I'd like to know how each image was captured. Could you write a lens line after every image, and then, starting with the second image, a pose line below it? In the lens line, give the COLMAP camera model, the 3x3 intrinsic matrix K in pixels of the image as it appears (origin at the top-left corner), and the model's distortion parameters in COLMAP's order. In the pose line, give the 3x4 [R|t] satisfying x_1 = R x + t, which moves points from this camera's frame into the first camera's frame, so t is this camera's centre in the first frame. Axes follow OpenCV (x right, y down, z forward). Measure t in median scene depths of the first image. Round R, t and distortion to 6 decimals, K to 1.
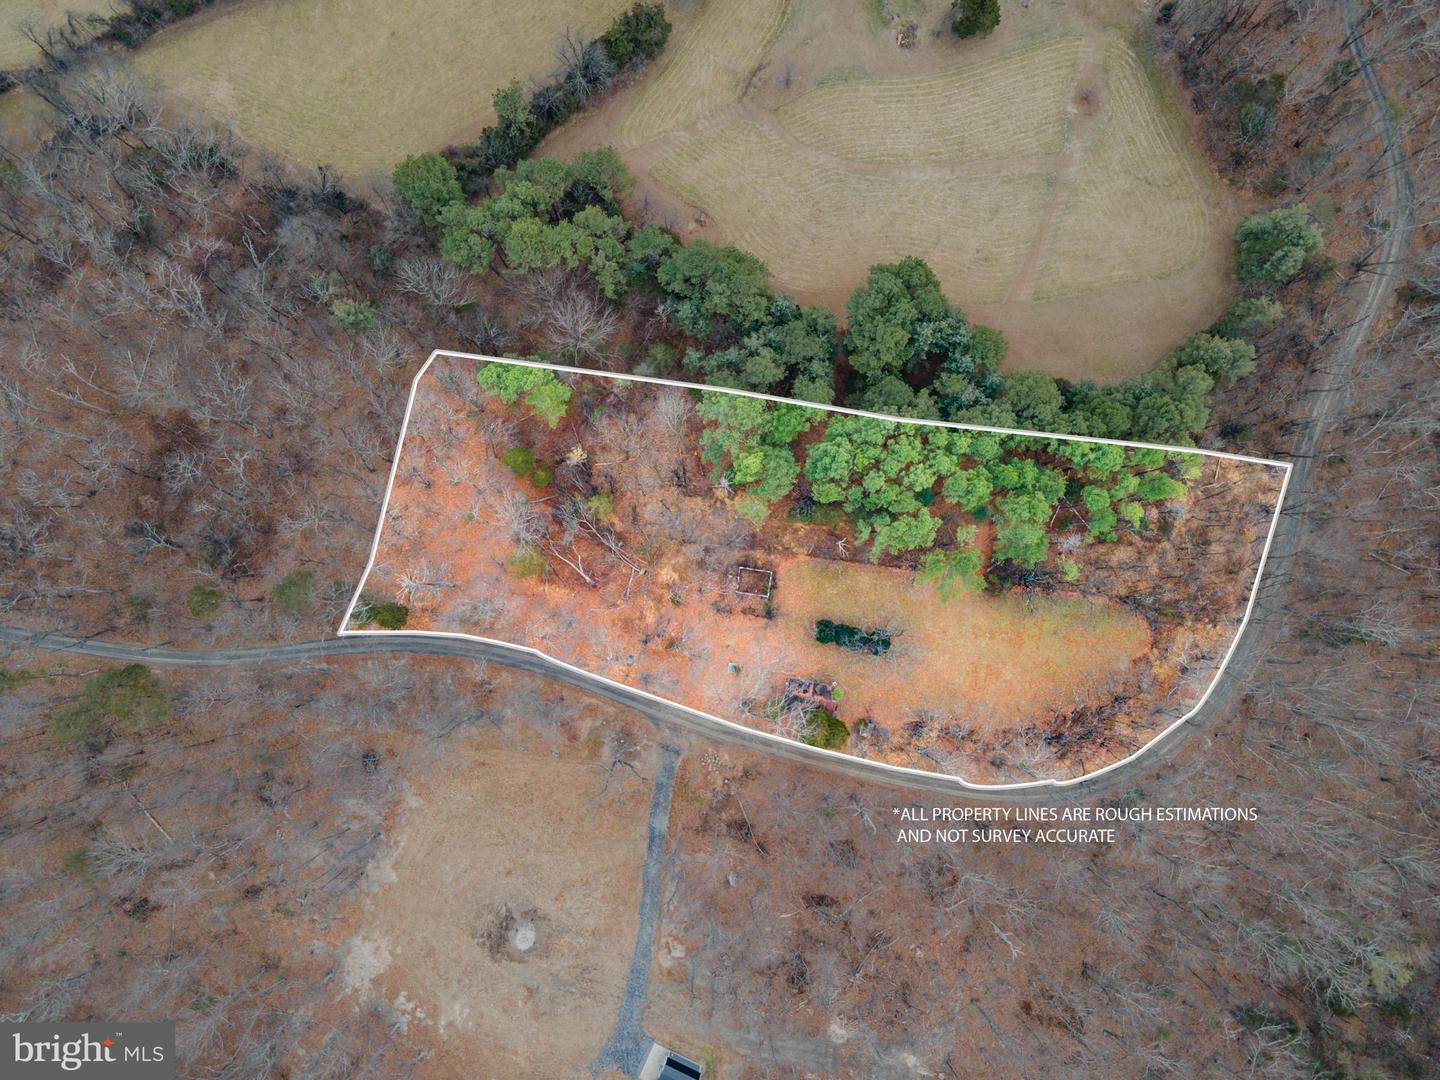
lens RADIAL K [[1060.4, 0, 720.0], [0, 1060.4, 540.0], [0, 0, 1]] dist [0.025203, 0.049158]
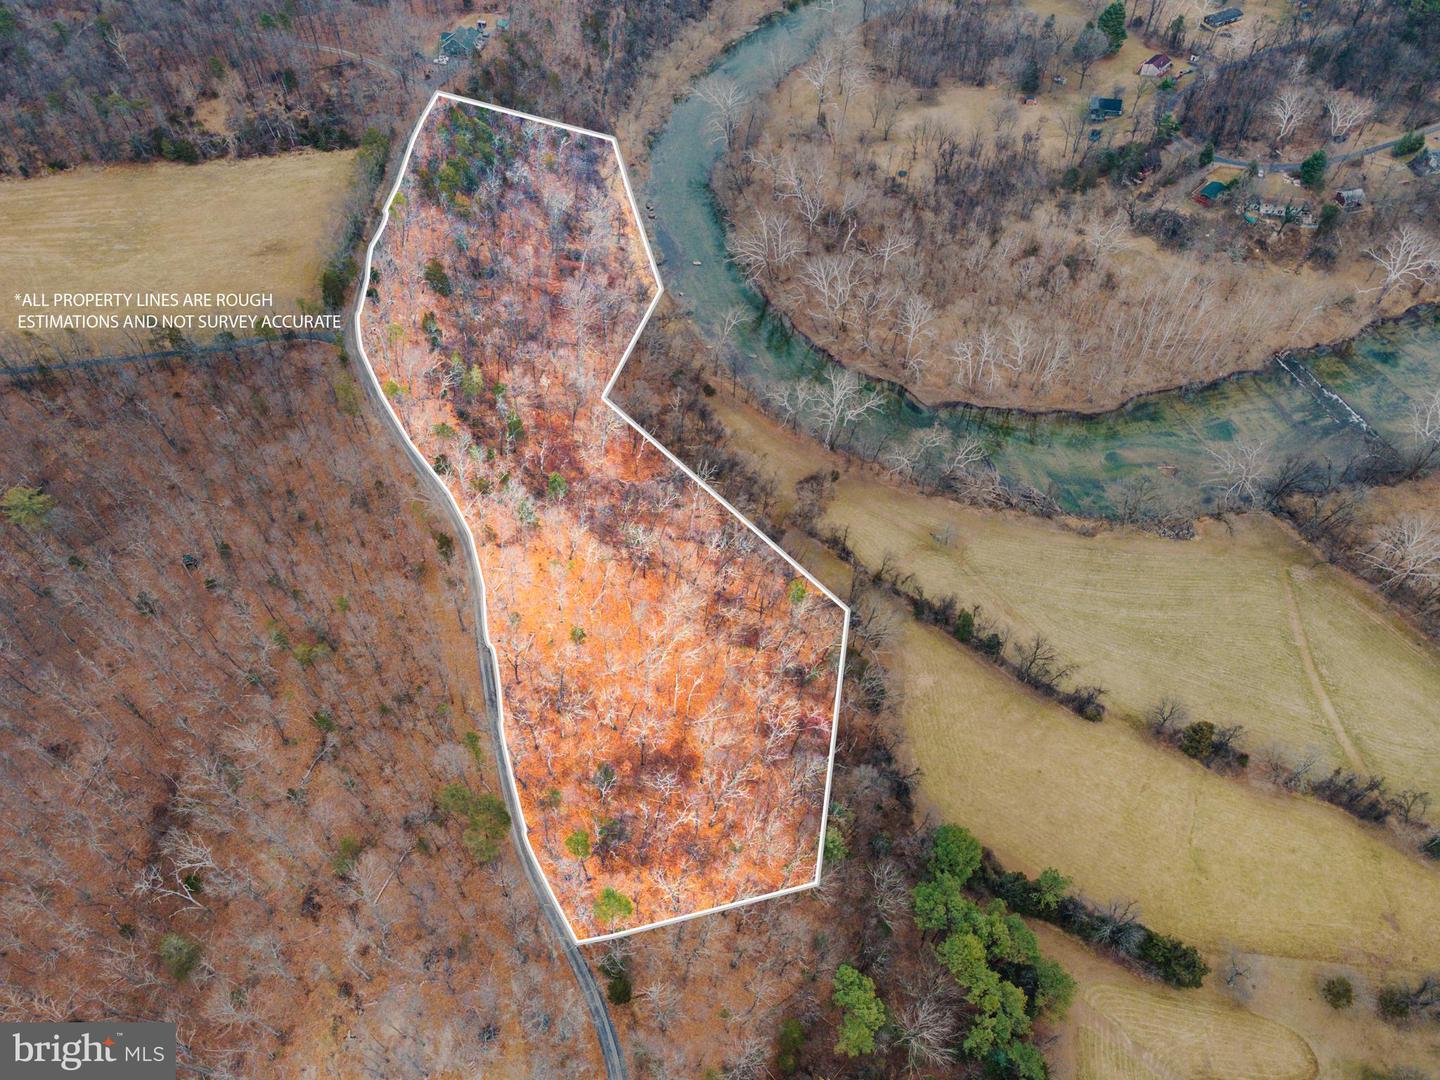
lens RADIAL K [[1060.4, 0, 720.0], [0, 1060.4, 540.0], [0, 0, 1]] dist [0.025203, 0.049158]
pose [[0.432876, 0.729371, -0.529751, -0.008225], [-0.901192, 0.364286, -0.234837, 0.064911], [0.021698, 0.579063, 0.814994, -0.200020]]
